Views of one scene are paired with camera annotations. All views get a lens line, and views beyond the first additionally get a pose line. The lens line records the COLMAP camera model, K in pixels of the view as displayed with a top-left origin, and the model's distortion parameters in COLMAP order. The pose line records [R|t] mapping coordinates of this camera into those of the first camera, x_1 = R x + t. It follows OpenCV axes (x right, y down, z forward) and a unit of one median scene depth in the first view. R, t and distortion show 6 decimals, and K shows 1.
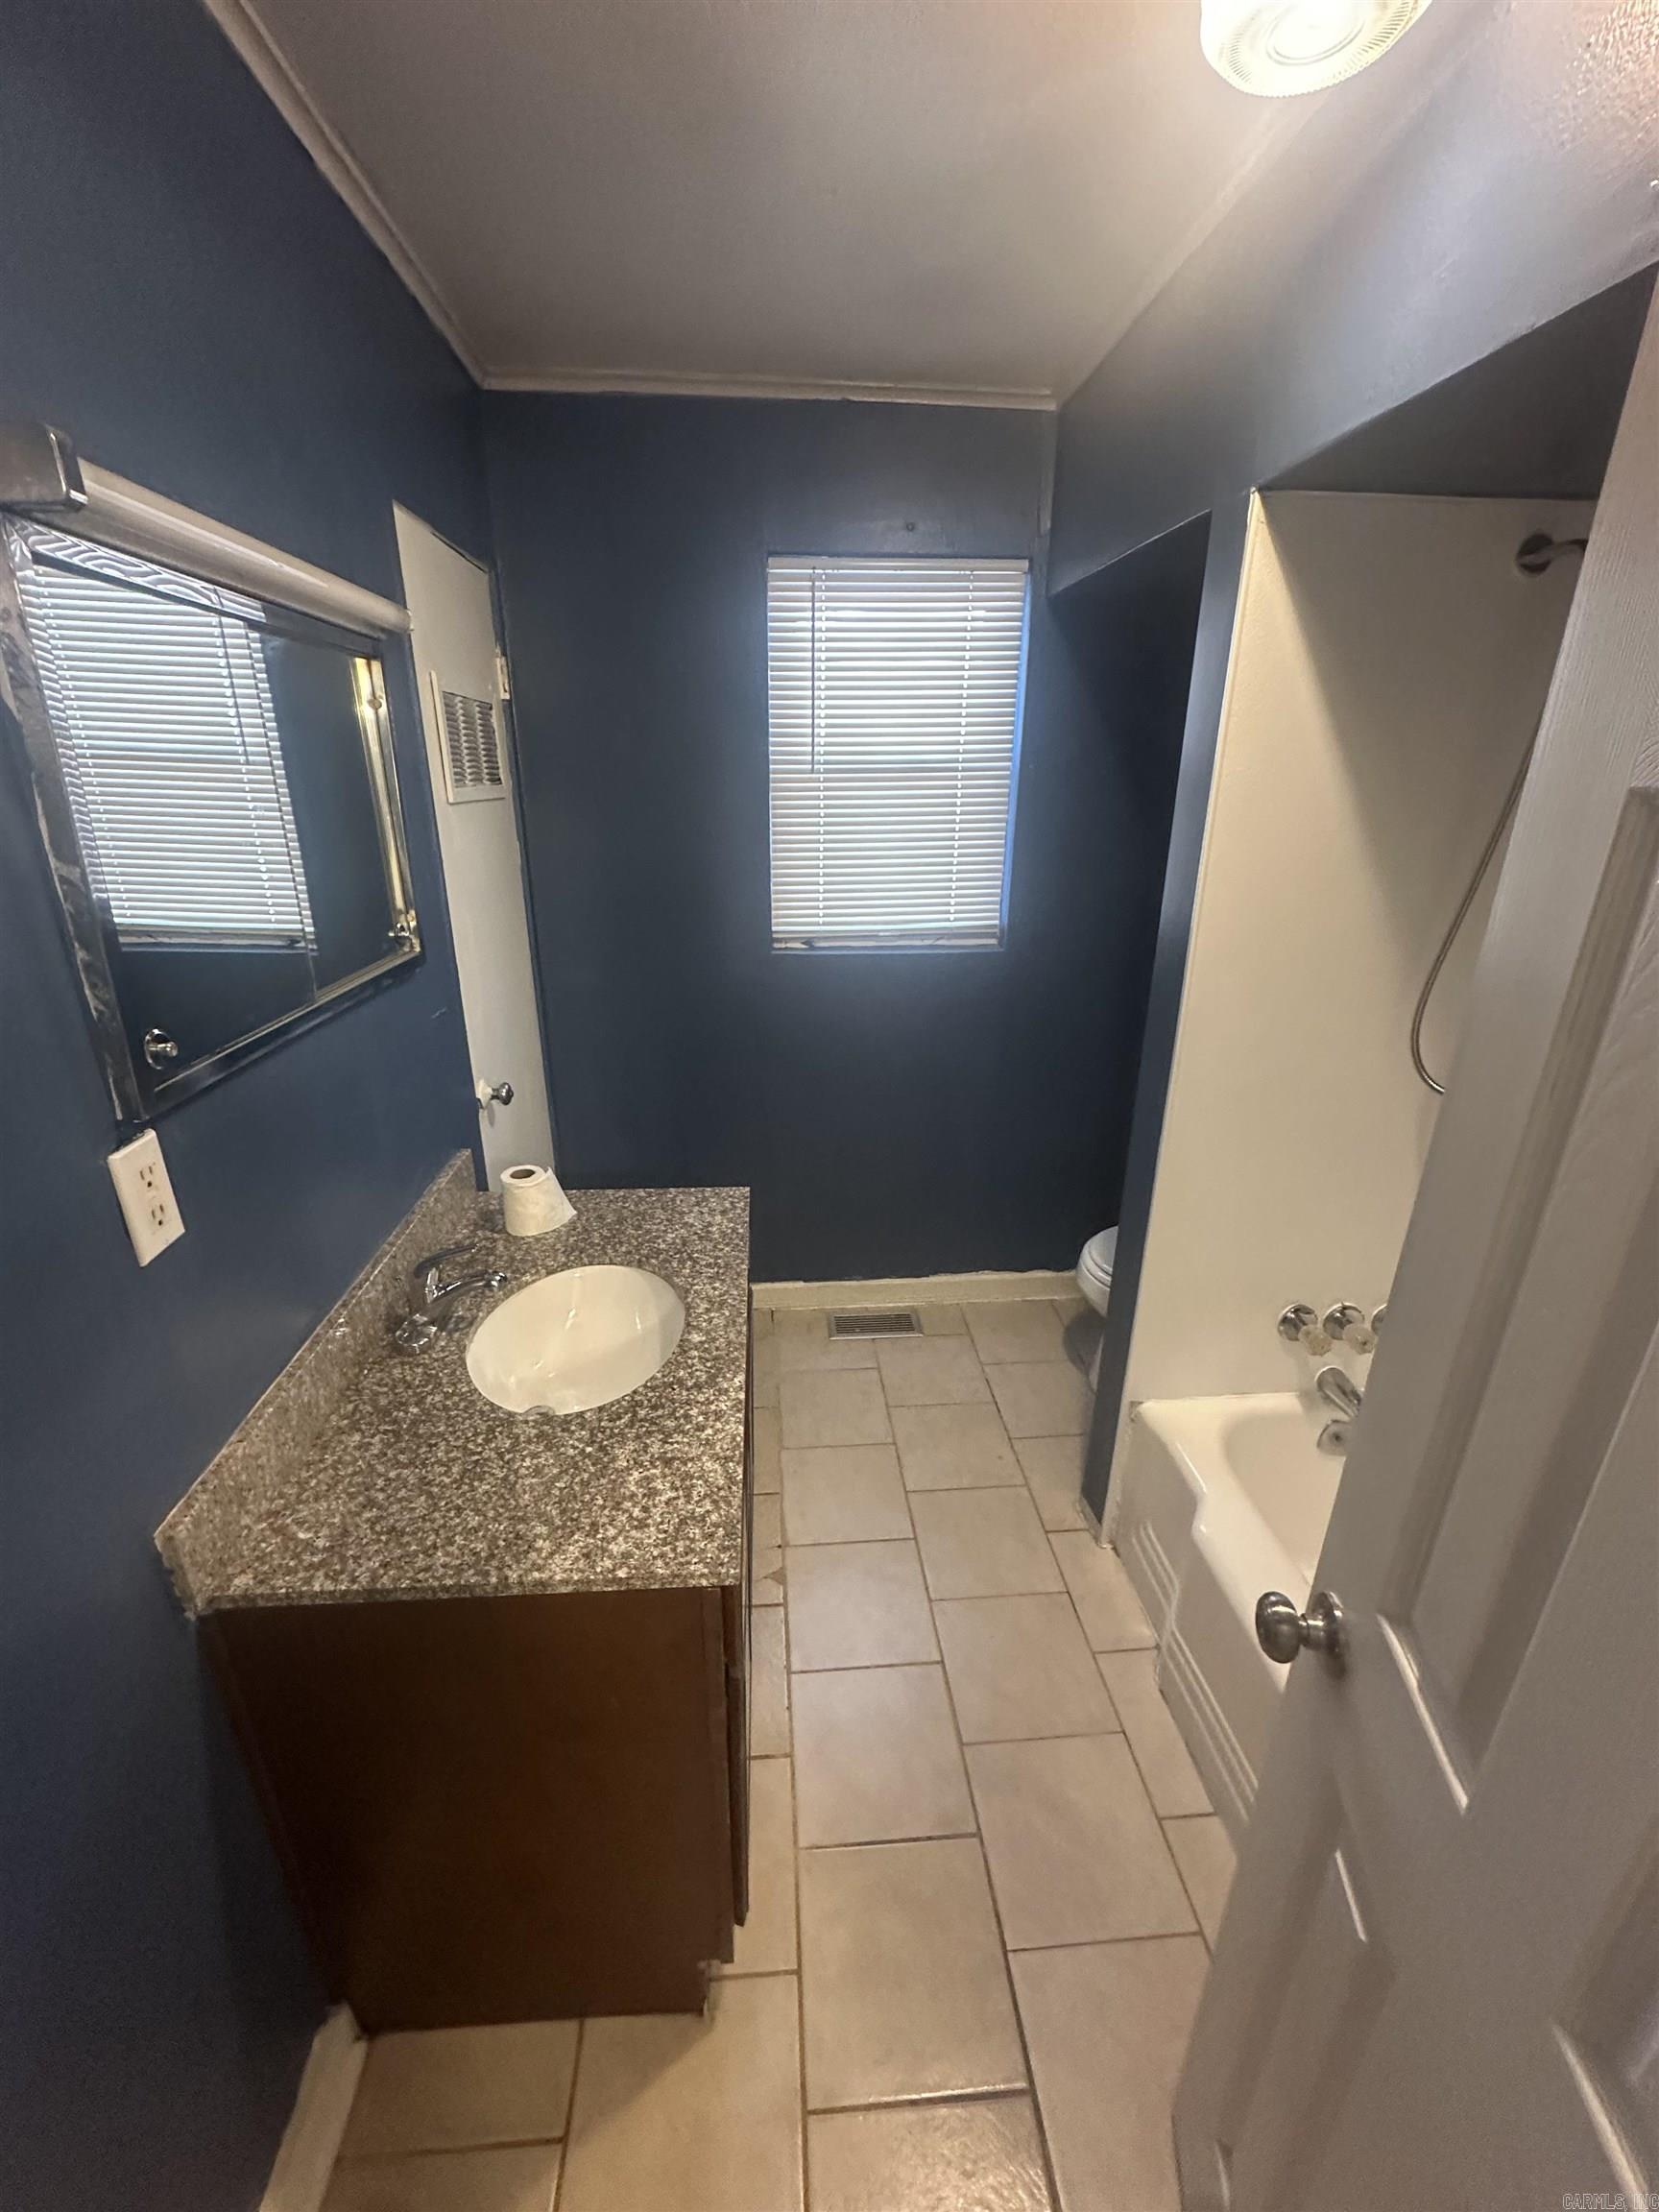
lens RADIAL K [[886.2, 0, 821.8], [0, 886.2, 1099.3], [0, 0, 1]] dist [-0.006210, 0.001217]
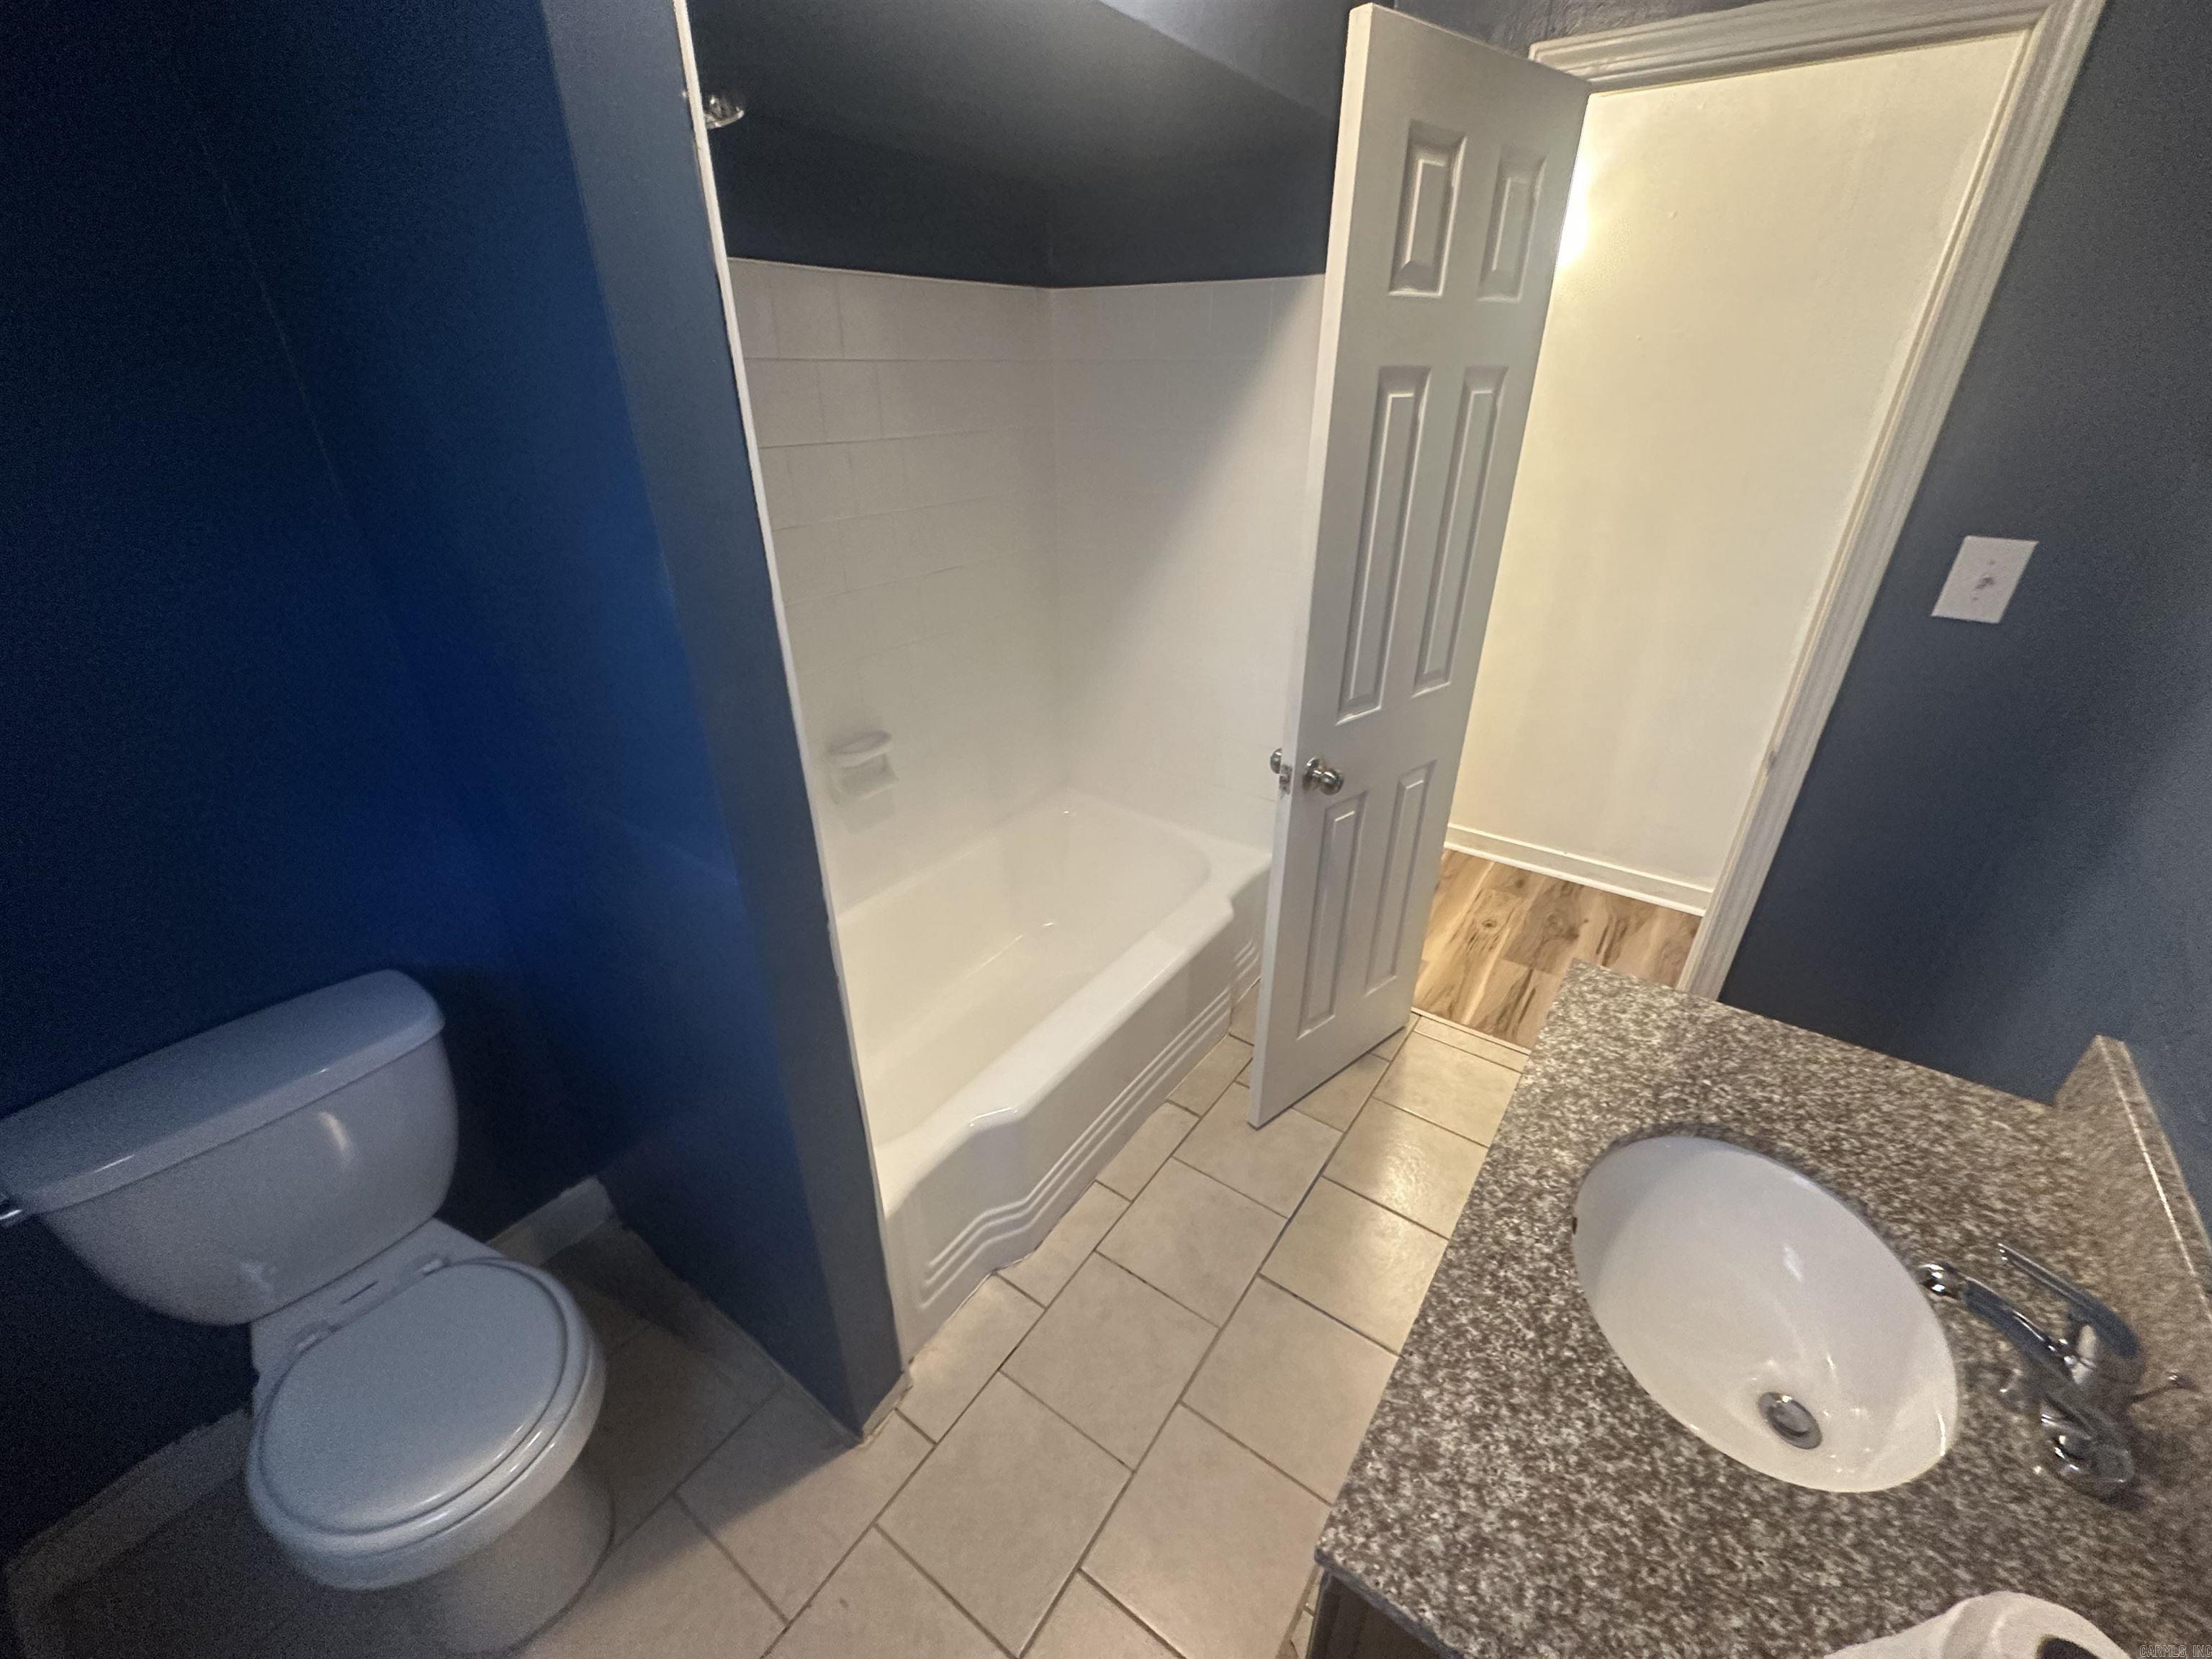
lens RADIAL K [[886.2, 0, 1104.9], [0, 886.2, 831.5], [0, 0, 1]] dist [-0.006210, 0.001217]
pose [[-0.769961, -0.302021, 0.562089, -0.137793], [0.219123, 0.702173, 0.677449, -0.402668], [-0.599287, 0.644776, -0.474467, 1.088958]]
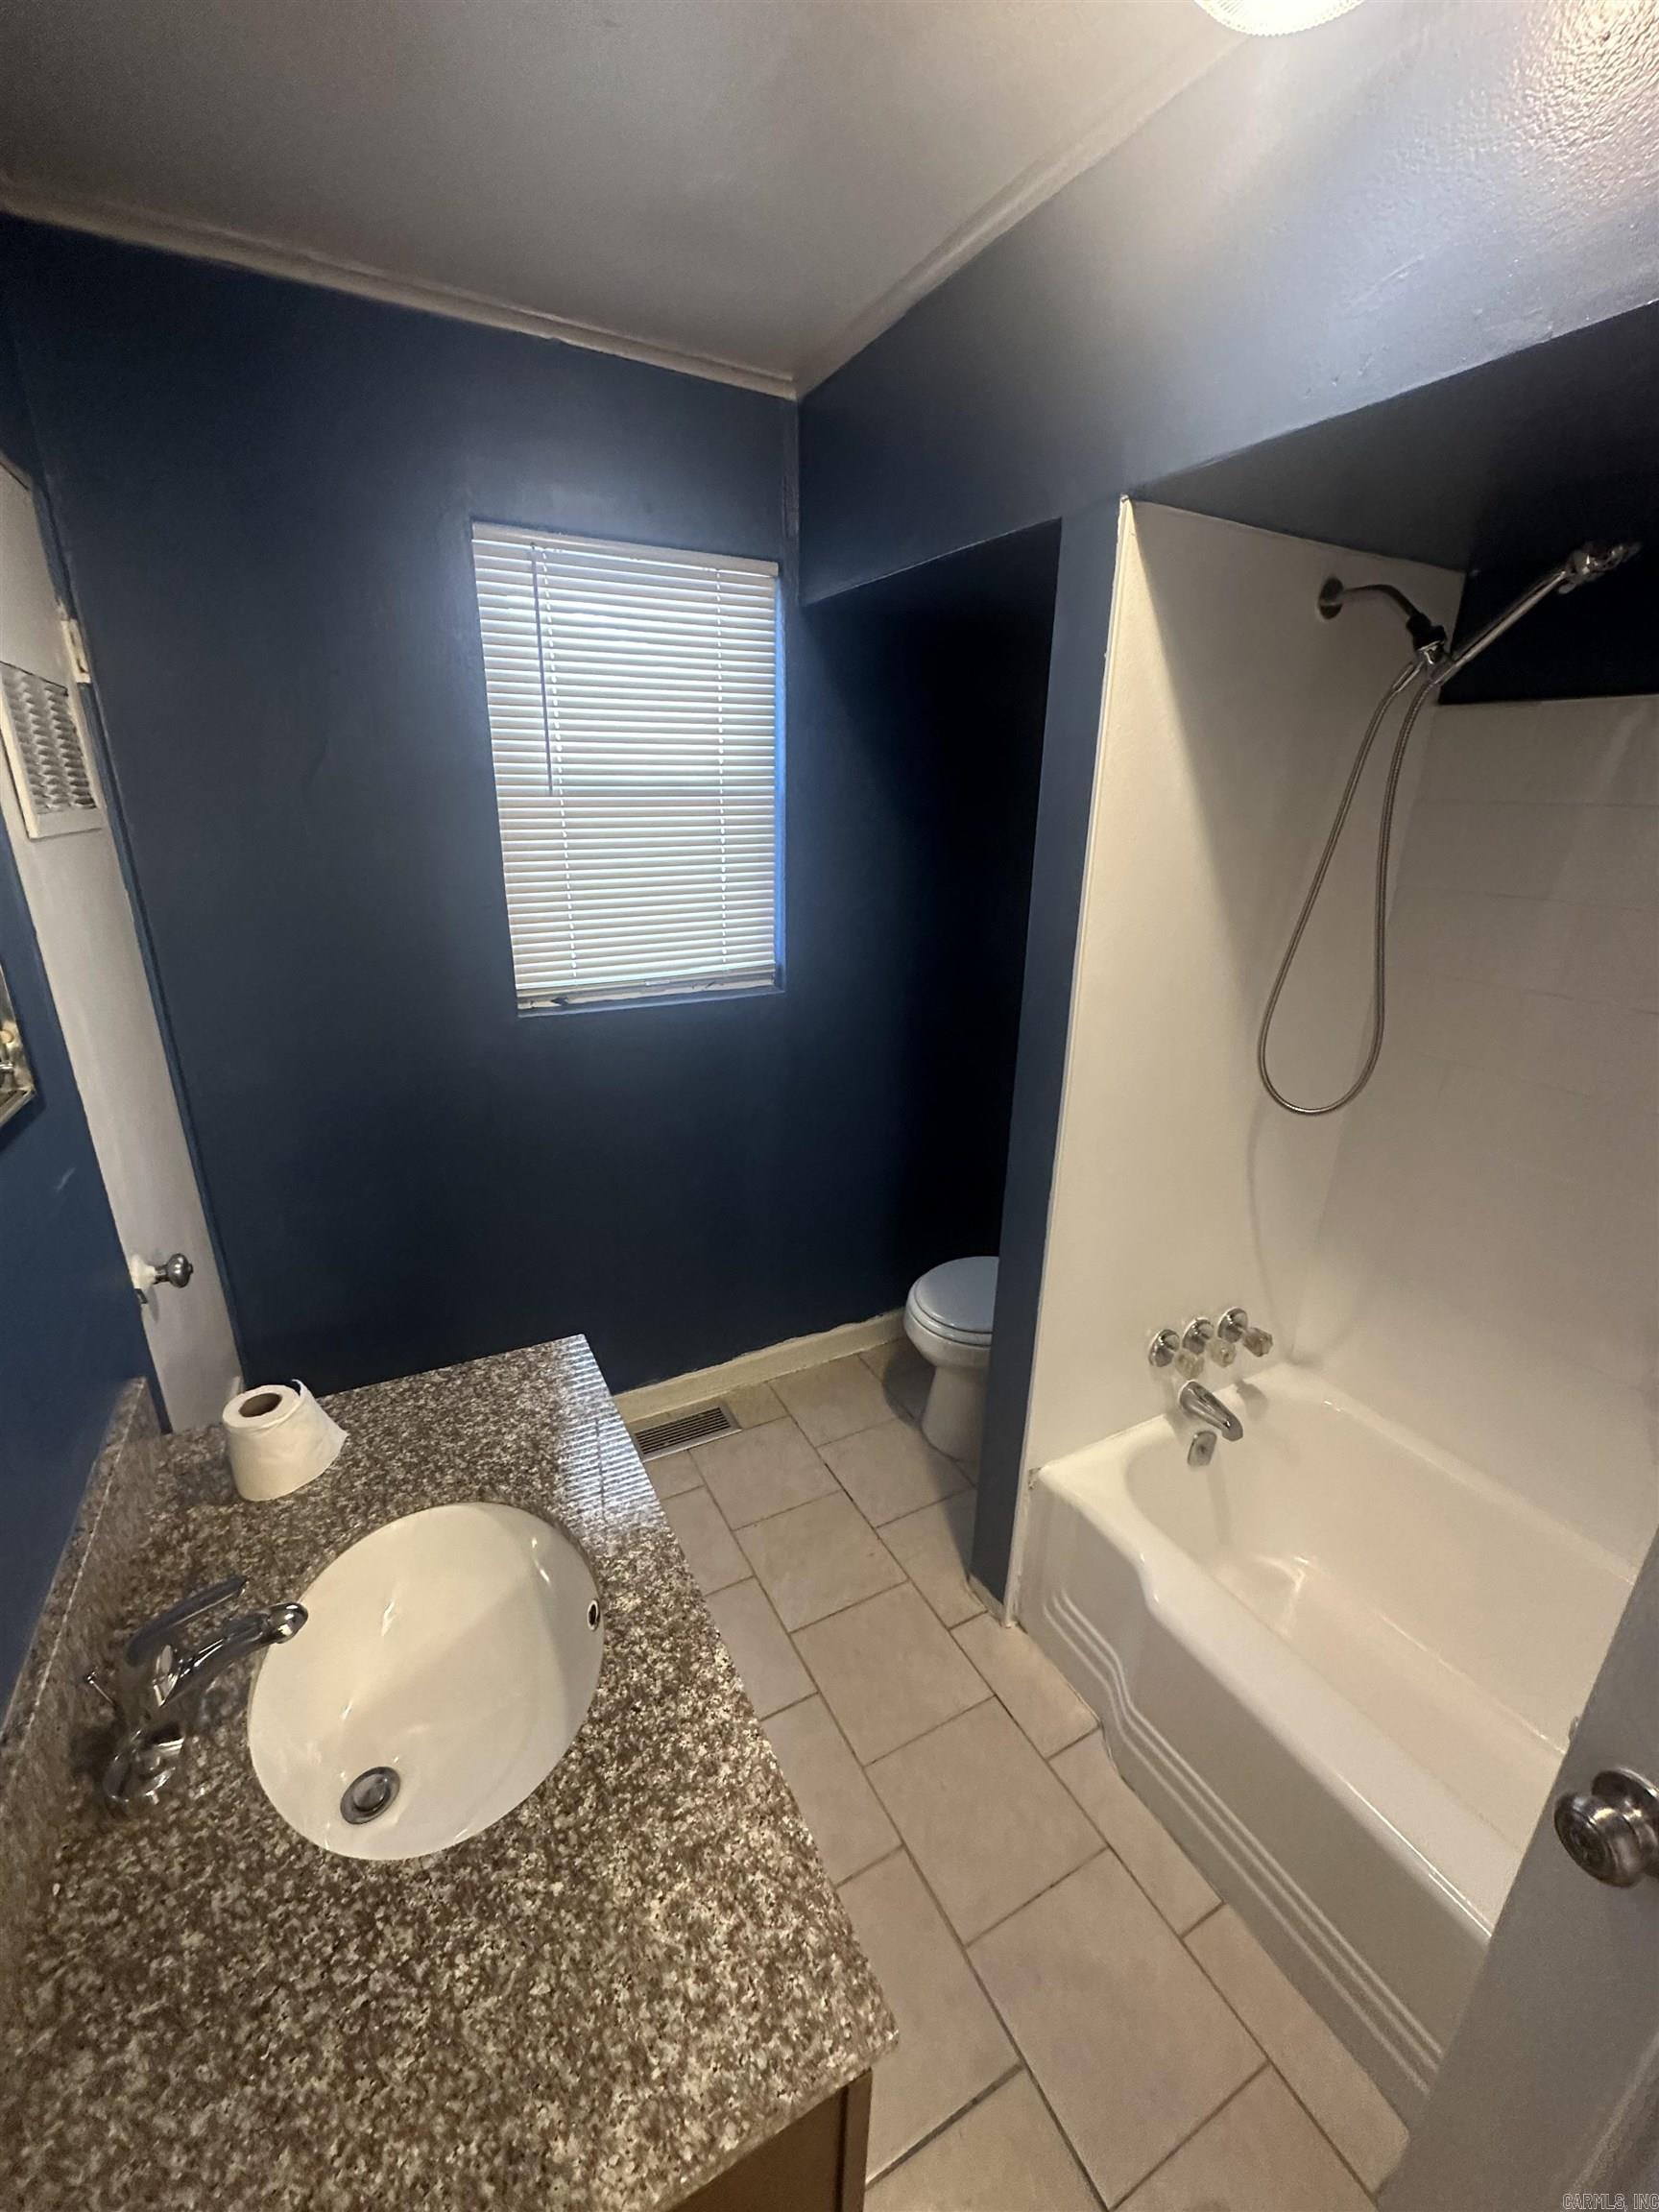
lens RADIAL K [[886.2, 0, 825.2], [0, 886.2, 1101.7], [0, 0, 1]] dist [-0.006210, 0.001217]
pose [[0.915804, -0.121185, 0.382907, -0.167309], [0.128841, 0.991649, 0.005692, -0.080903], [-0.380399, 0.044122, 0.923769, 0.216785]]
